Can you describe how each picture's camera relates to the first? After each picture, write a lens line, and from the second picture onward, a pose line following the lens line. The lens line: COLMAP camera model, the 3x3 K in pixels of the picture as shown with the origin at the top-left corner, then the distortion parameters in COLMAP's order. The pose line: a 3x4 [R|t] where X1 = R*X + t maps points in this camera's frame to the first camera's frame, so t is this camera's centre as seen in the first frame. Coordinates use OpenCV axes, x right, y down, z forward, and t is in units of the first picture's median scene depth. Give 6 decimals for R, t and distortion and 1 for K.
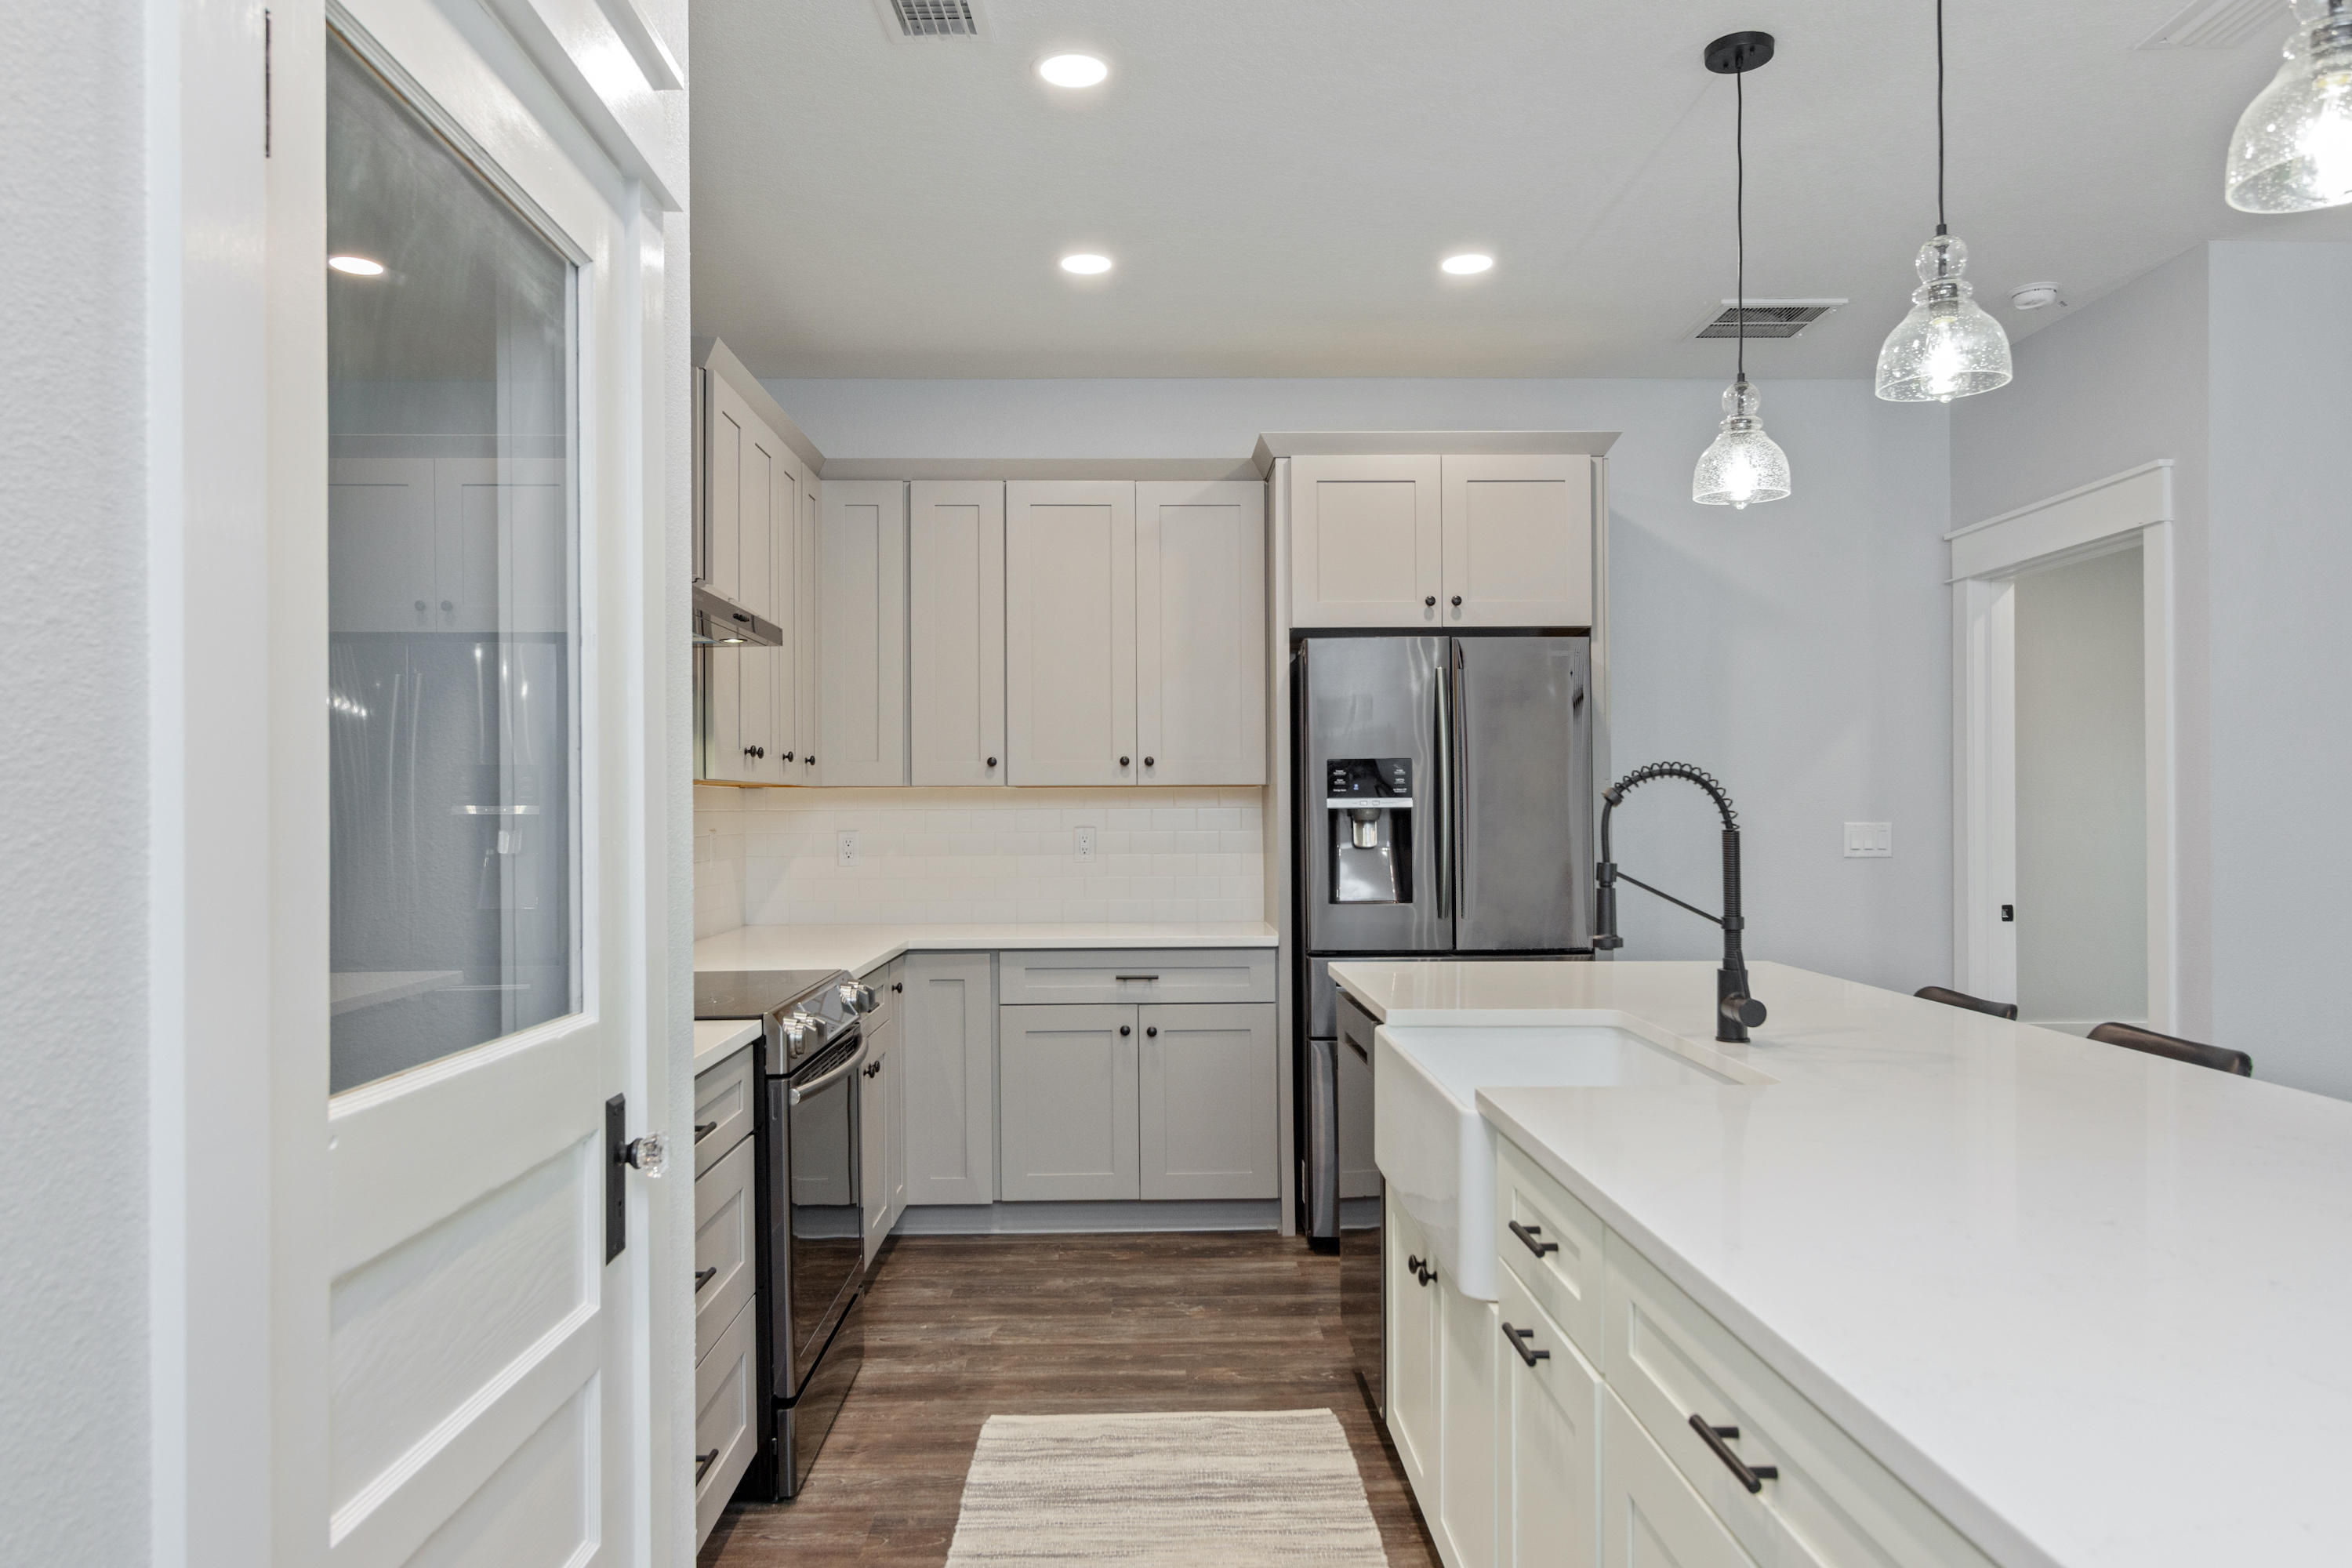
lens RADIAL K [[1544.6, 0, 1167.0], [0, 1544.6, 800.9], [0, 0, 1]] dist [-0.002878, 0.004299]
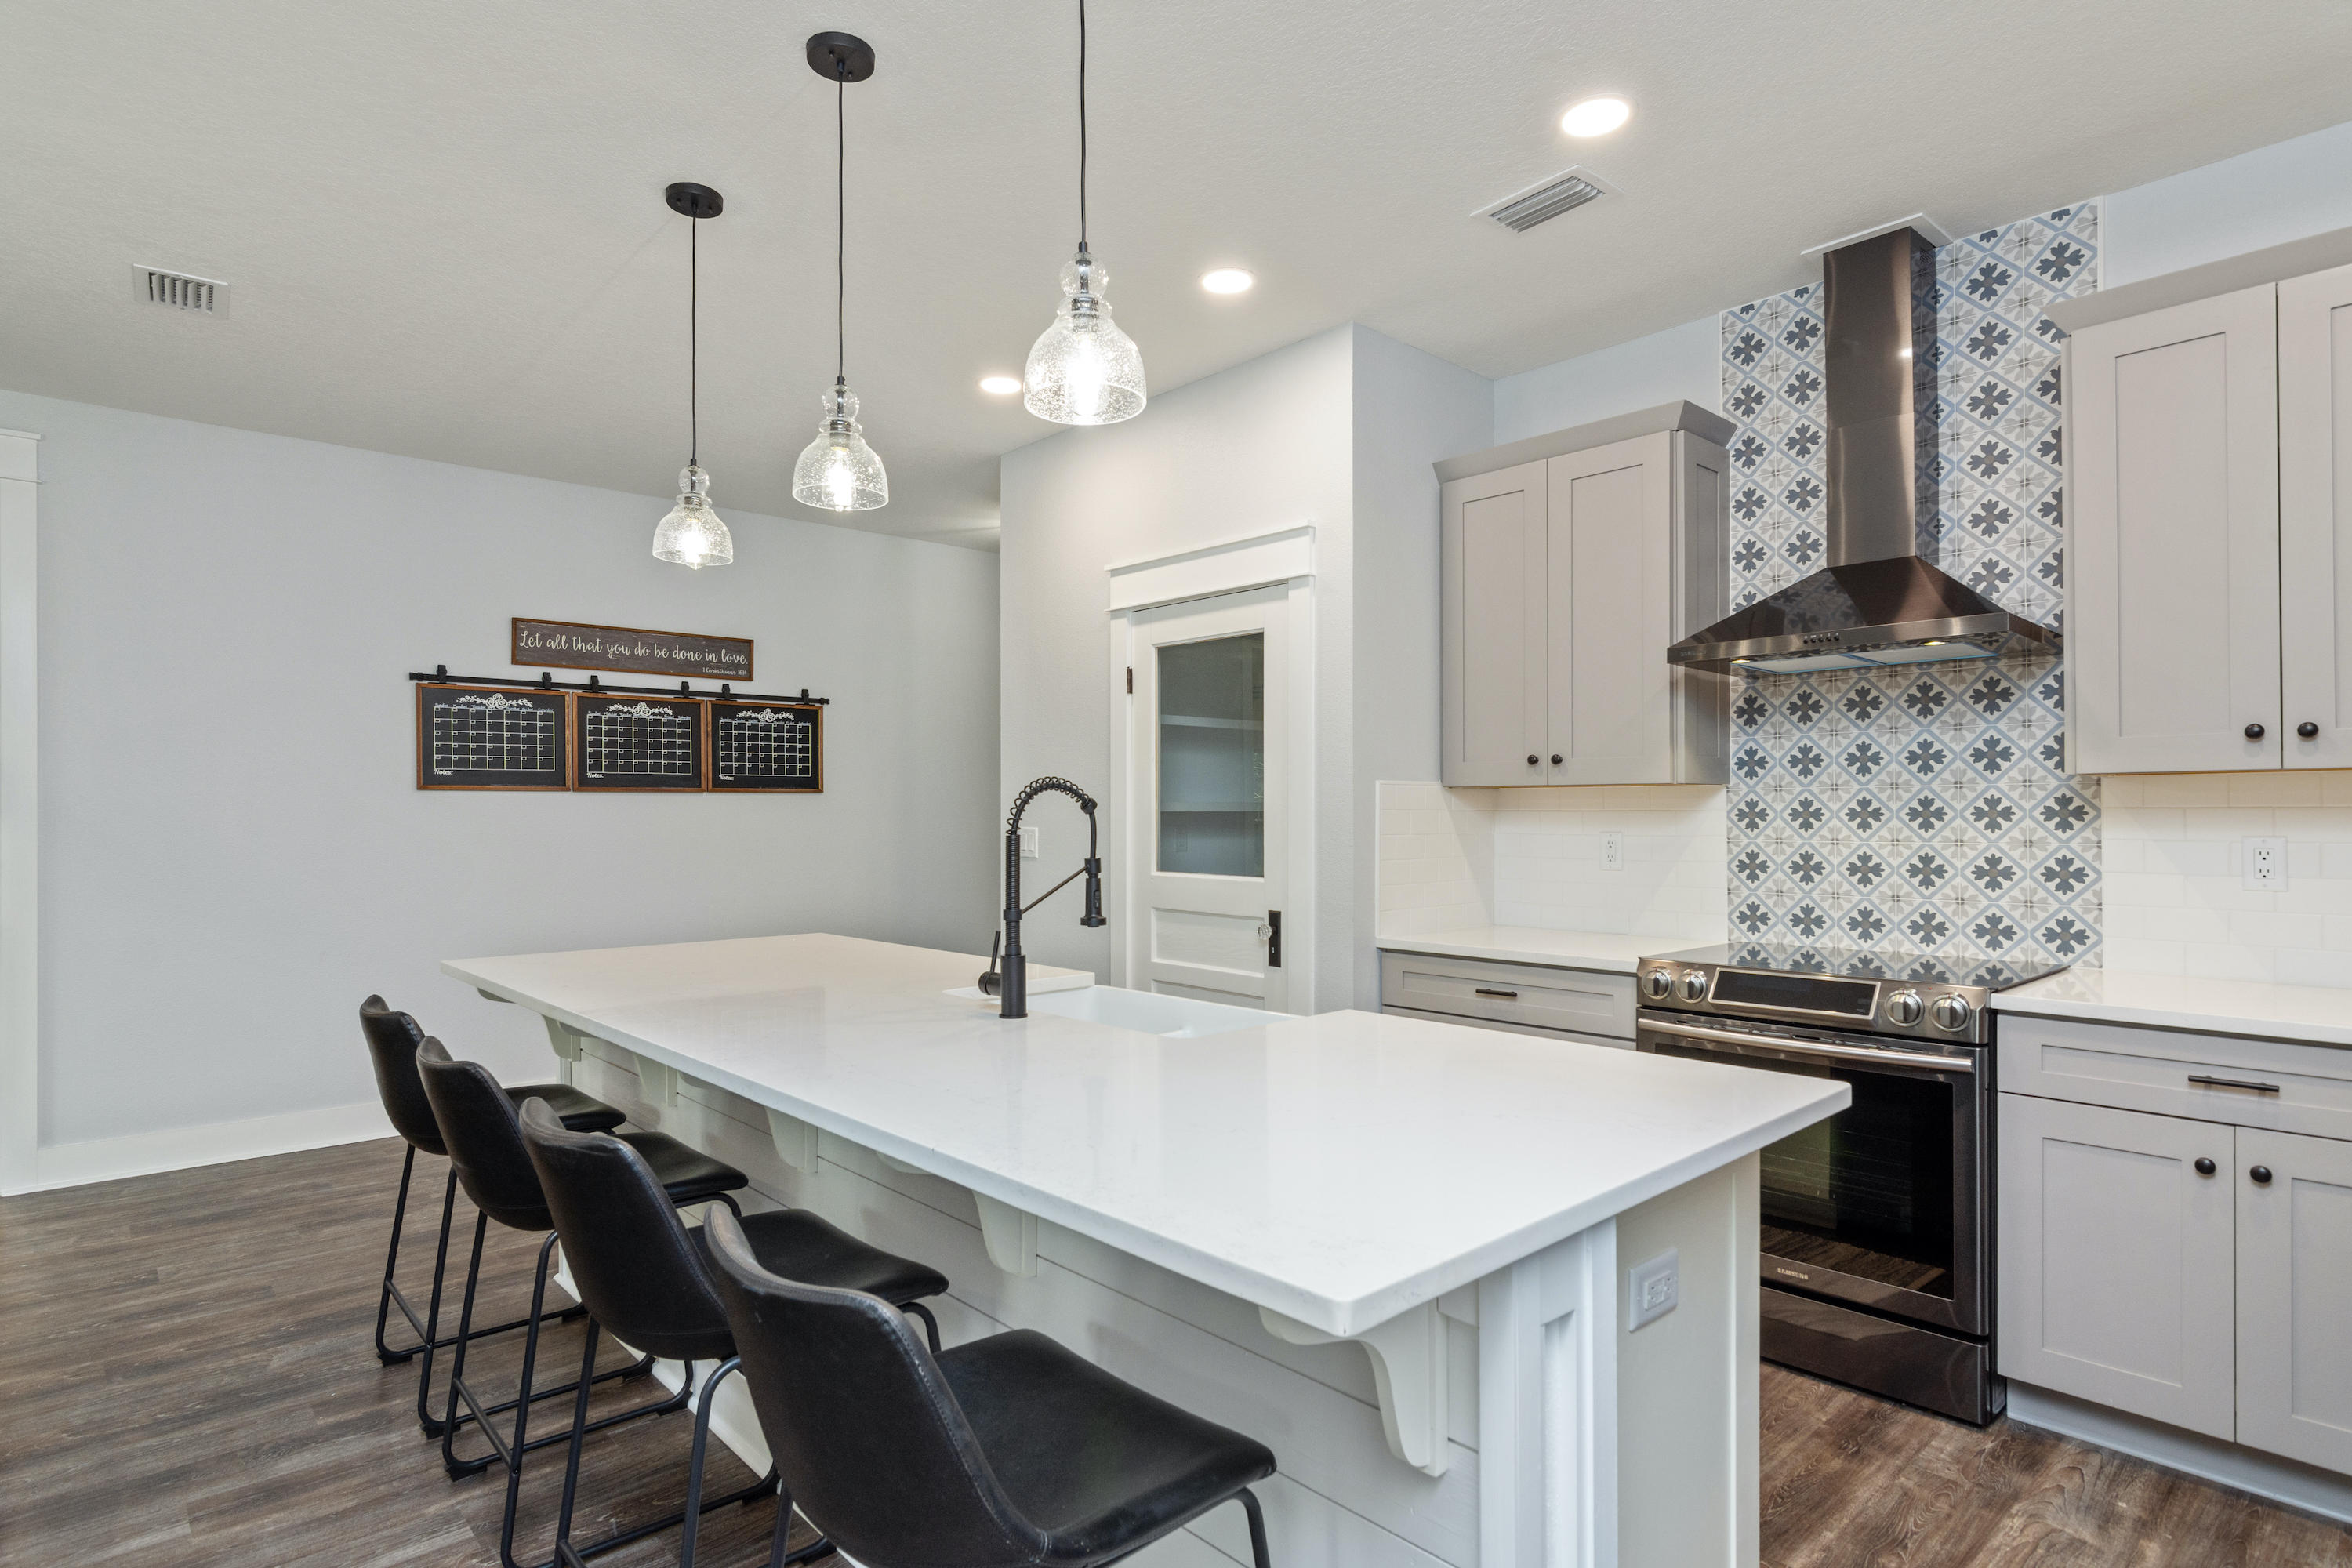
lens RADIAL K [[1234.2, 0, 1165.7], [0, 1234.2, 810.9], [0, 0, 1]] dist [-0.003826, 0.000454]
pose [[-0.751509, 0.007576, -0.659680, 0.554382], [0.011196, 0.999937, -0.001271, 0.002240], [0.659628, -0.008341, -0.751546, 1.098937]]
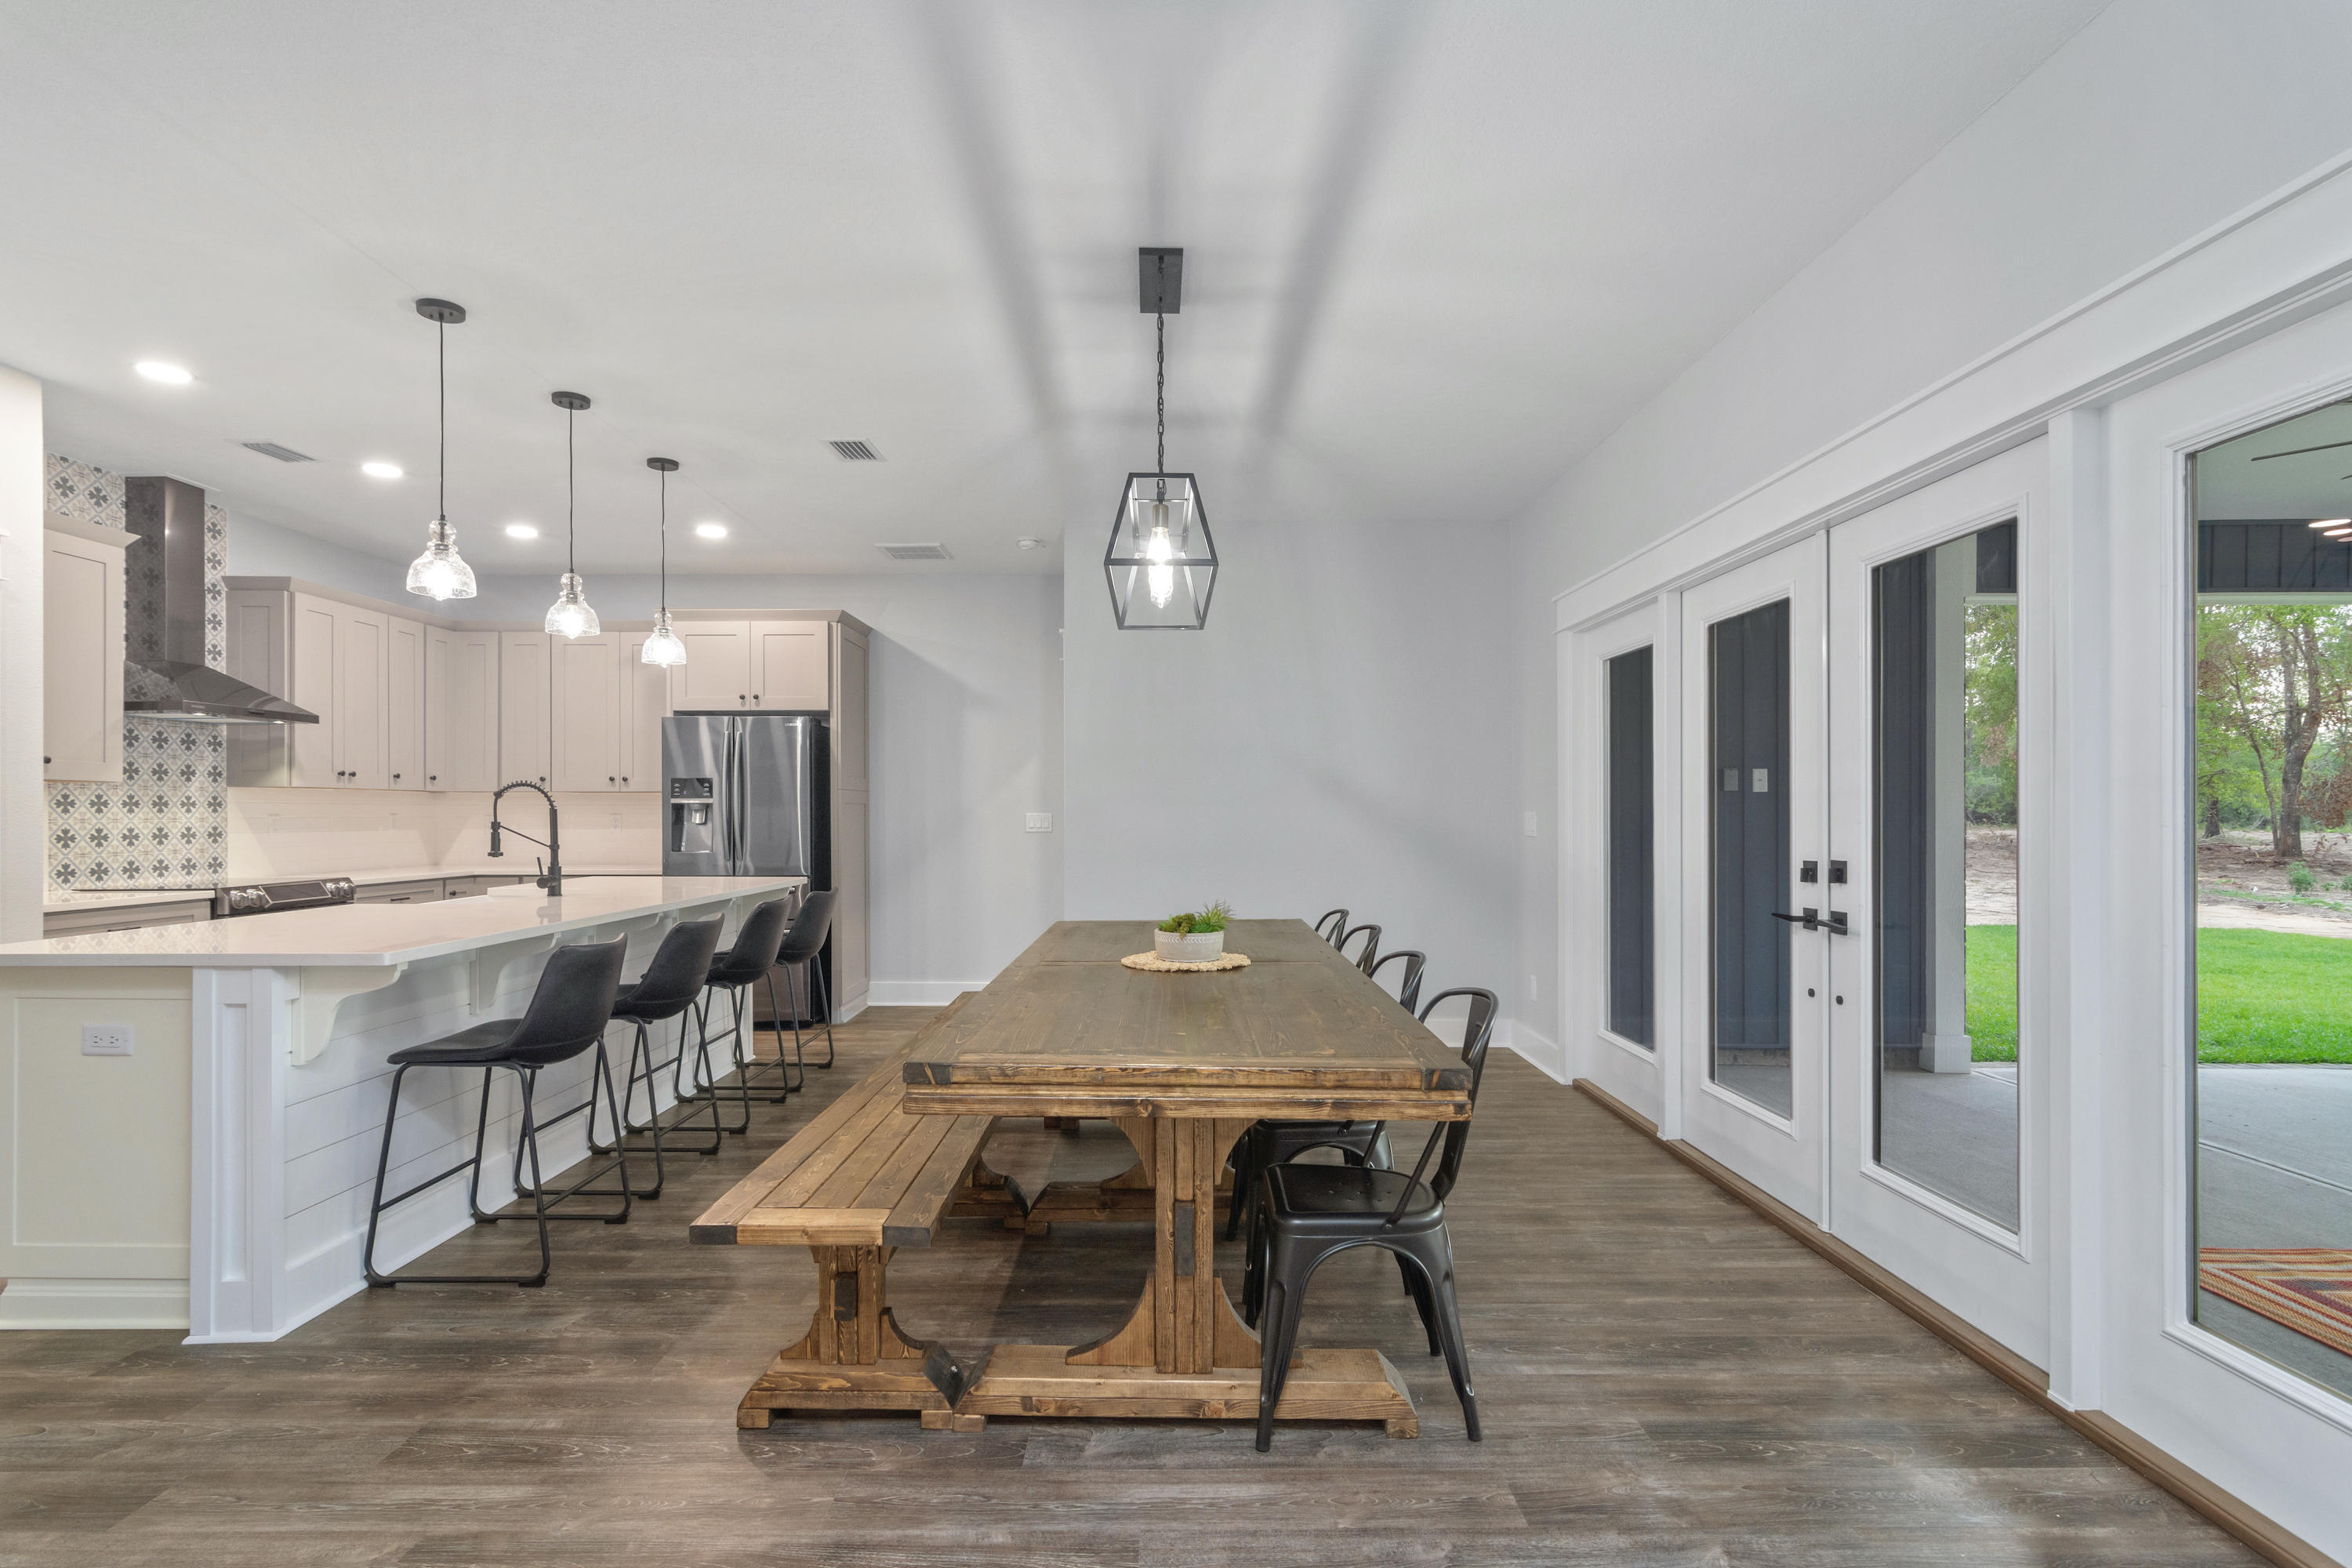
lens RADIAL K [[1118.5, 0, 1161.5], [0, 1118.5, 816.8], [0, 0, 1]] dist [-0.005014, 0.003075]
pose [[0.999833, 0.003512, -0.017924, 0.837121], [-0.003364, 0.999960, 0.008297, 0.008950], [0.017953, -0.008235, 0.999805, -0.458435]]
